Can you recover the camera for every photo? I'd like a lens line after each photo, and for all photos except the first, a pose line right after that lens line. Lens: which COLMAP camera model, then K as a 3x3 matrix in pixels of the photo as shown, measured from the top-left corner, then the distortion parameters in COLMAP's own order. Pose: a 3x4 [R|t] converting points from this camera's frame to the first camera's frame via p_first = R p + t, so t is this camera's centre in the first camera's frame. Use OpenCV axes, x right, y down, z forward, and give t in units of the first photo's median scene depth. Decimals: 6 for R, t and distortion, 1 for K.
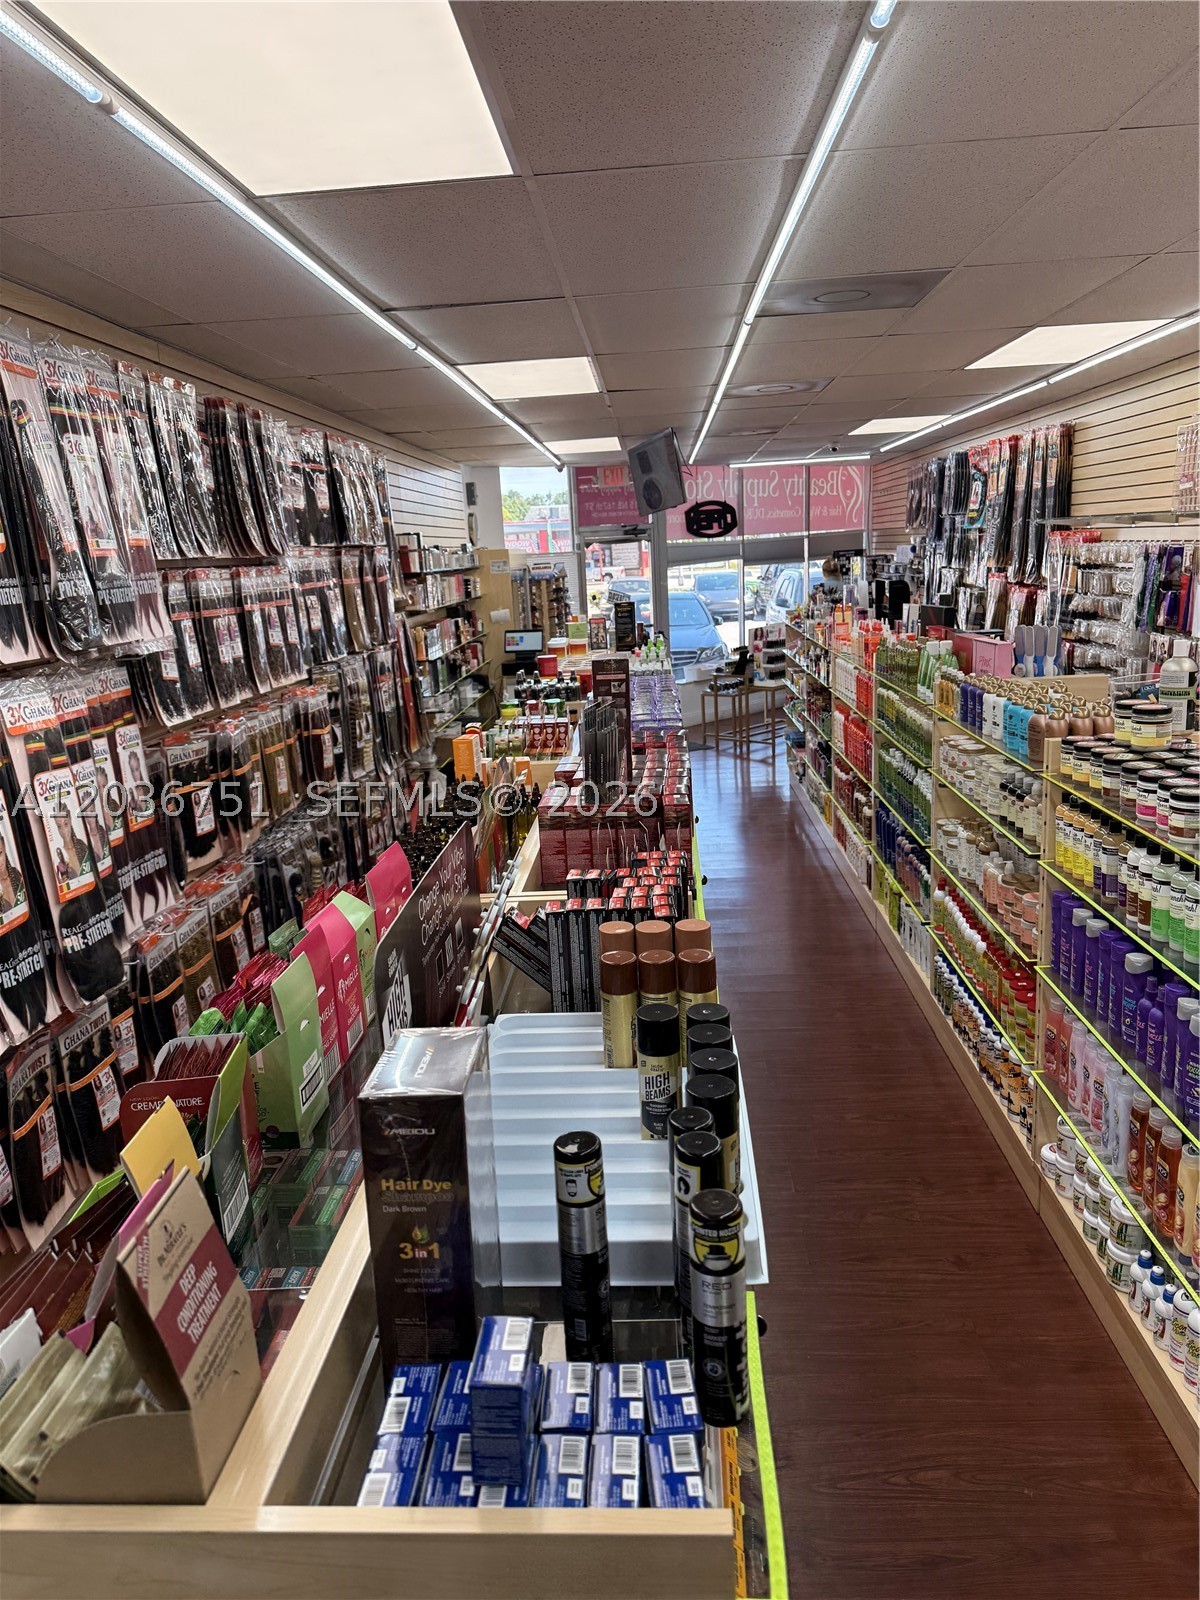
lens RADIAL K [[1113.9, 0, 593.7], [0, 1113.9, 821.3], [0, 0, 1]] dist [0.065809, -0.101090]
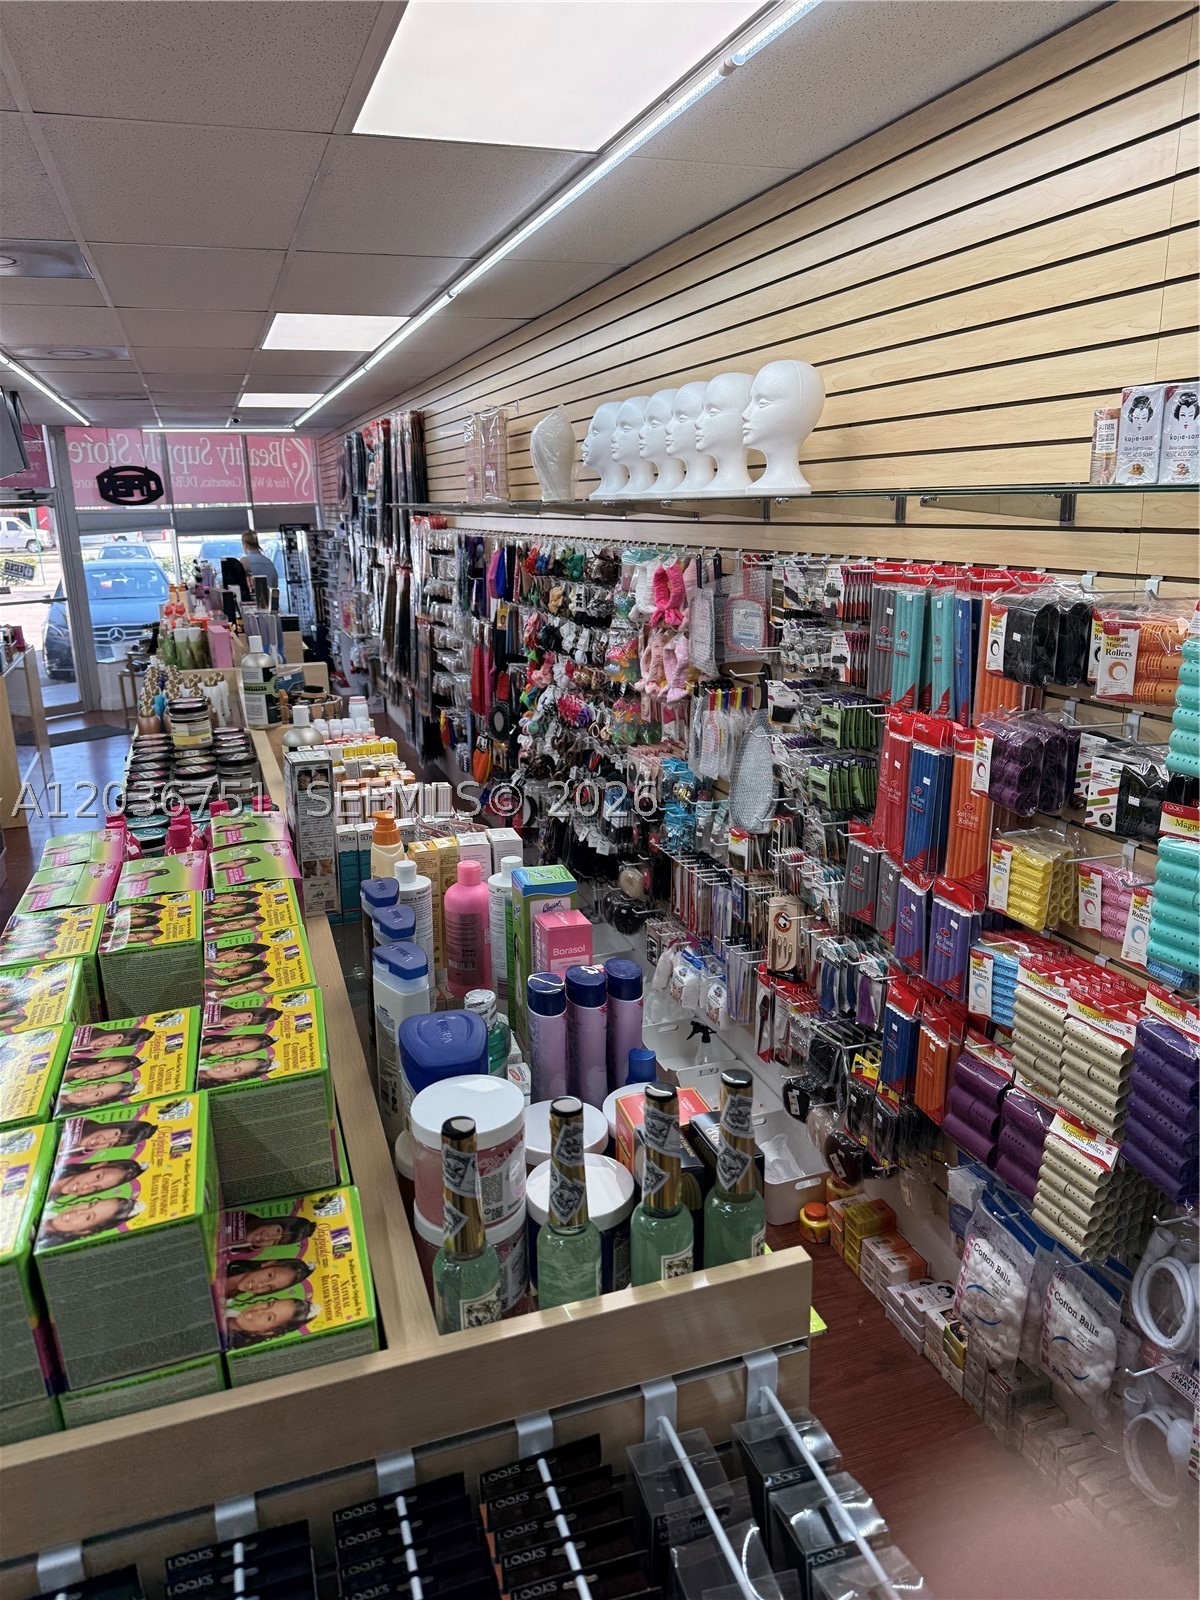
lens RADIAL K [[1113.9, 0, 593.7], [0, 1113.9, 821.3], [0, 0, 1]] dist [0.065809, -0.101090]
pose [[0.929656, -0.067724, 0.362151, 0.170519], [0.058365, 0.997619, 0.036734, -0.005015], [-0.363777, -0.013013, 0.931395, -0.025724]]
